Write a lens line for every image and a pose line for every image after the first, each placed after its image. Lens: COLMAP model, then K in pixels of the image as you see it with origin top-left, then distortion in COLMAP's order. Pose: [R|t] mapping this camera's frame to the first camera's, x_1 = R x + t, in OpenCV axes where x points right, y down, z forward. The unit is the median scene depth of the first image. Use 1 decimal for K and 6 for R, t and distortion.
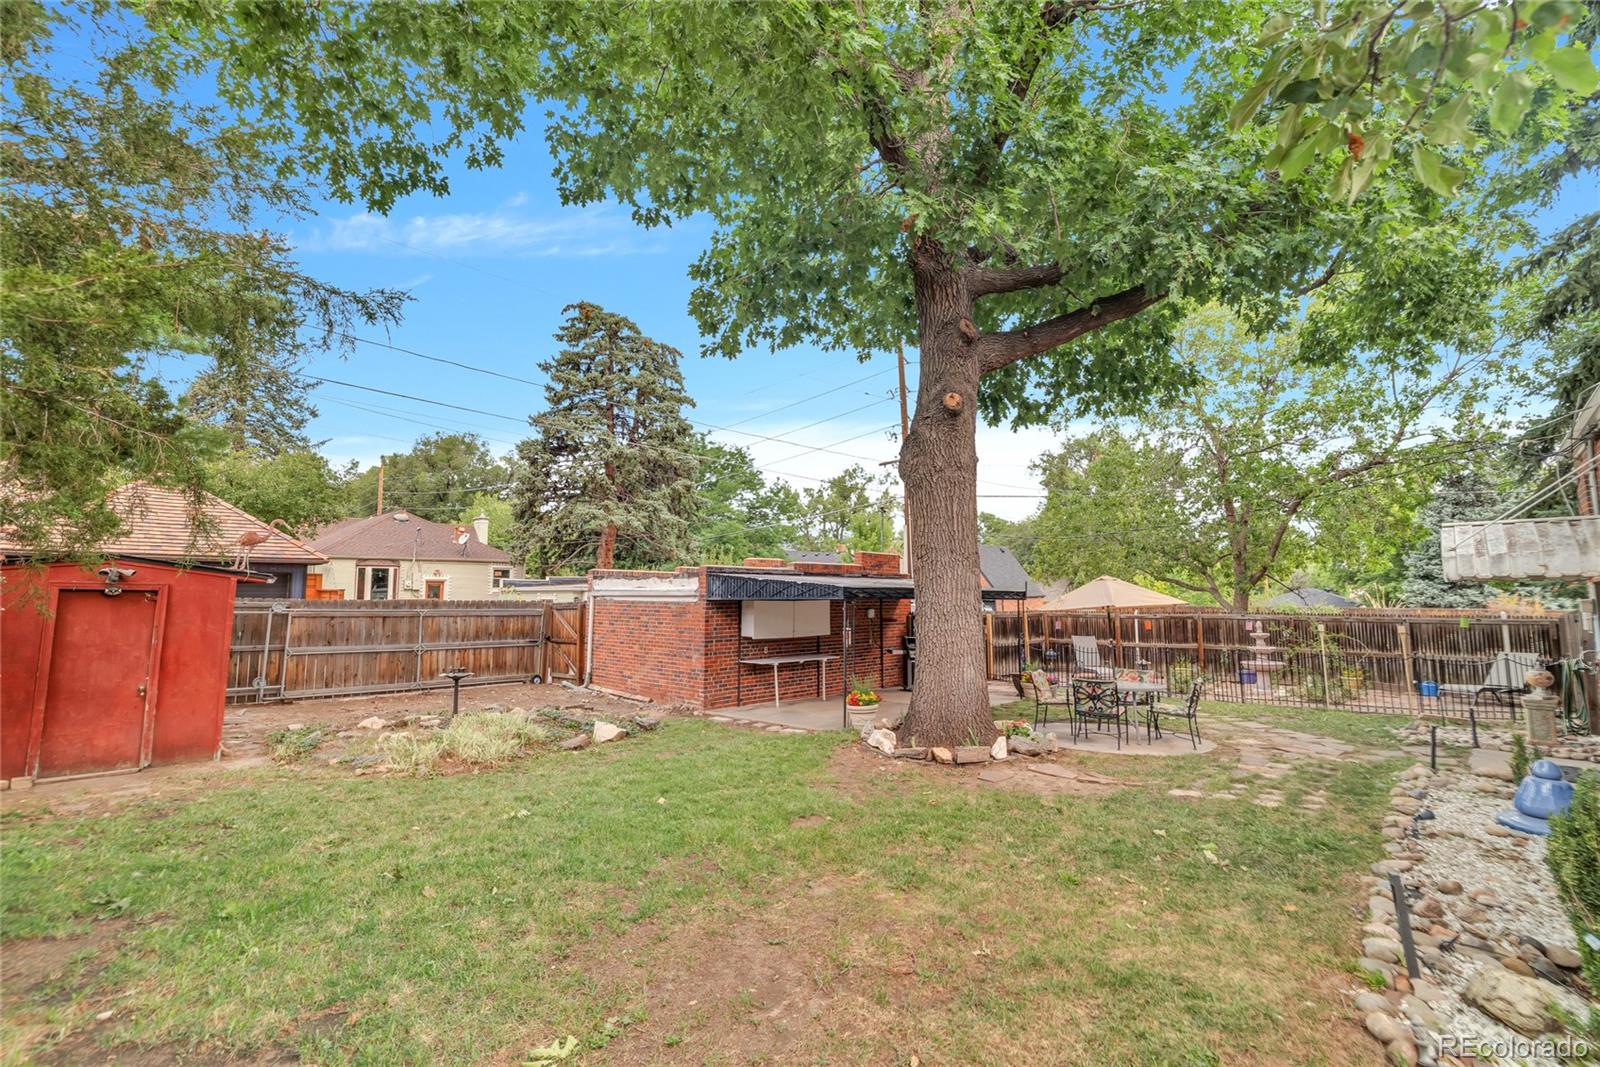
lens RADIAL K [[689.6, 0, 799.5], [0, 689.6, 523.9], [0, 0, 1]] dist [-0.000166, 0.000186]
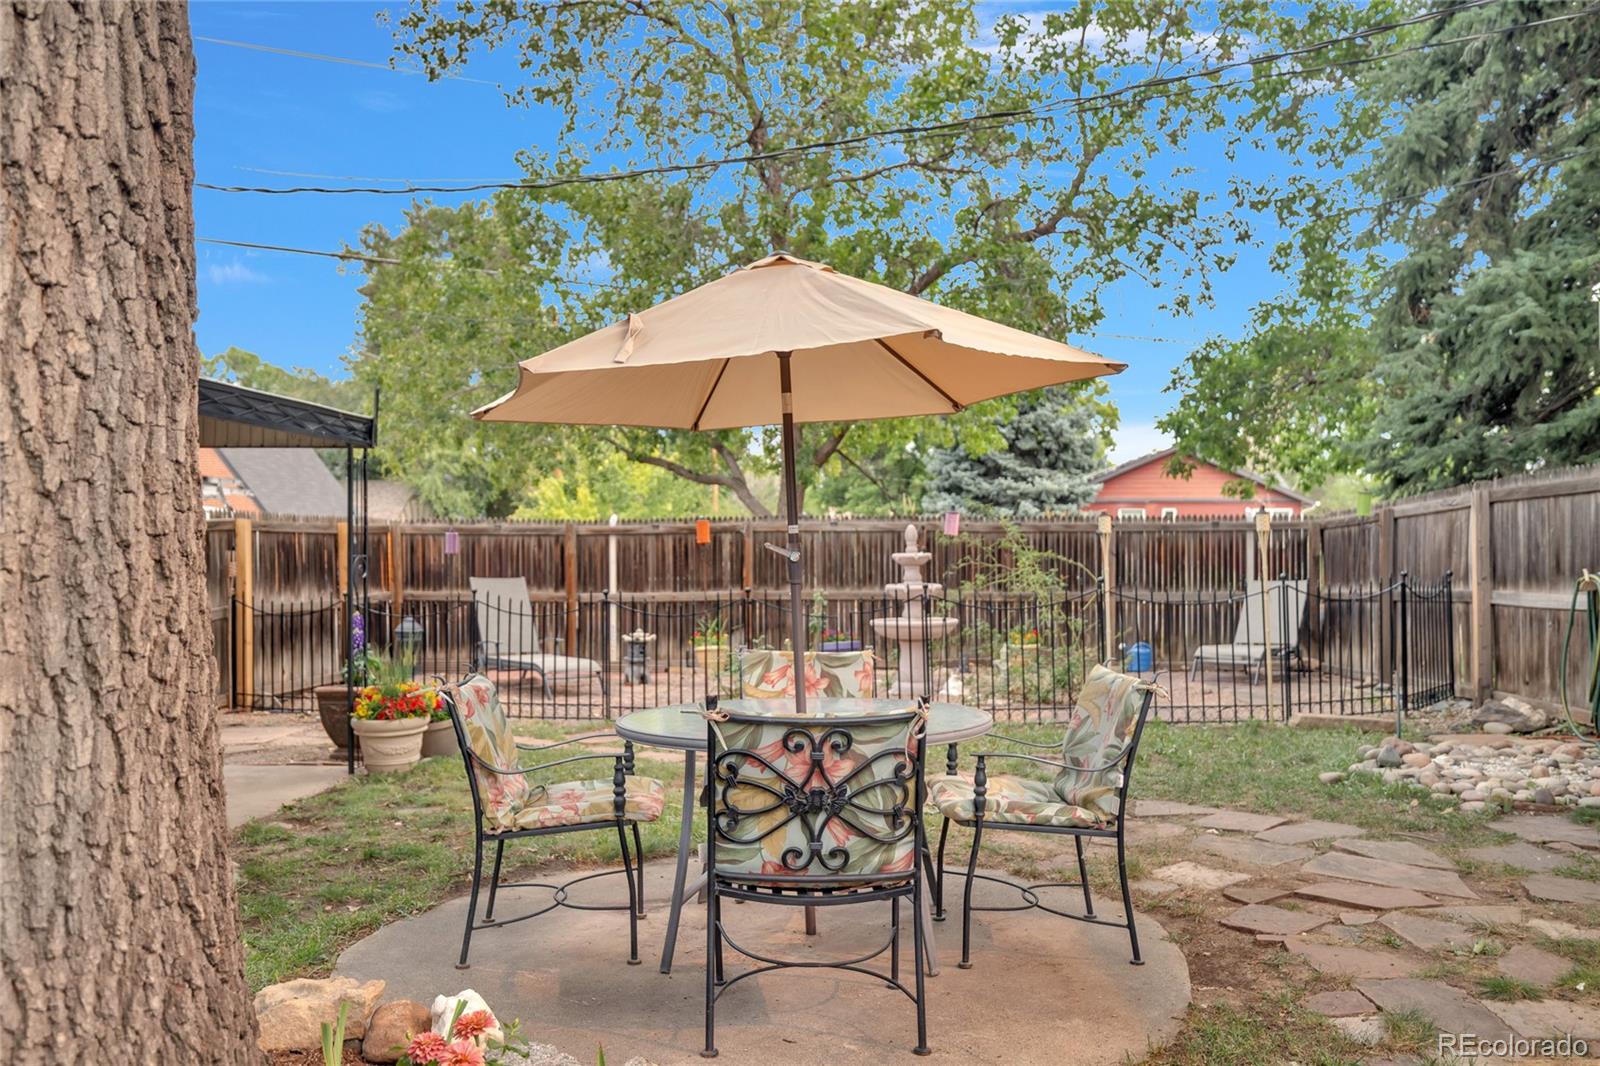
lens RADIAL K [[1256.7, 0, 800.0], [0, 1256.7, 533.0], [0, 0, 1]] dist [0.000618, 0.000835]
pose [[0.774342, 0.001857, 0.632765, 0.096281], [-0.066274, 0.994734, 0.078183, 0.071580], [-0.629287, -0.102476, 0.770387, 0.355205]]
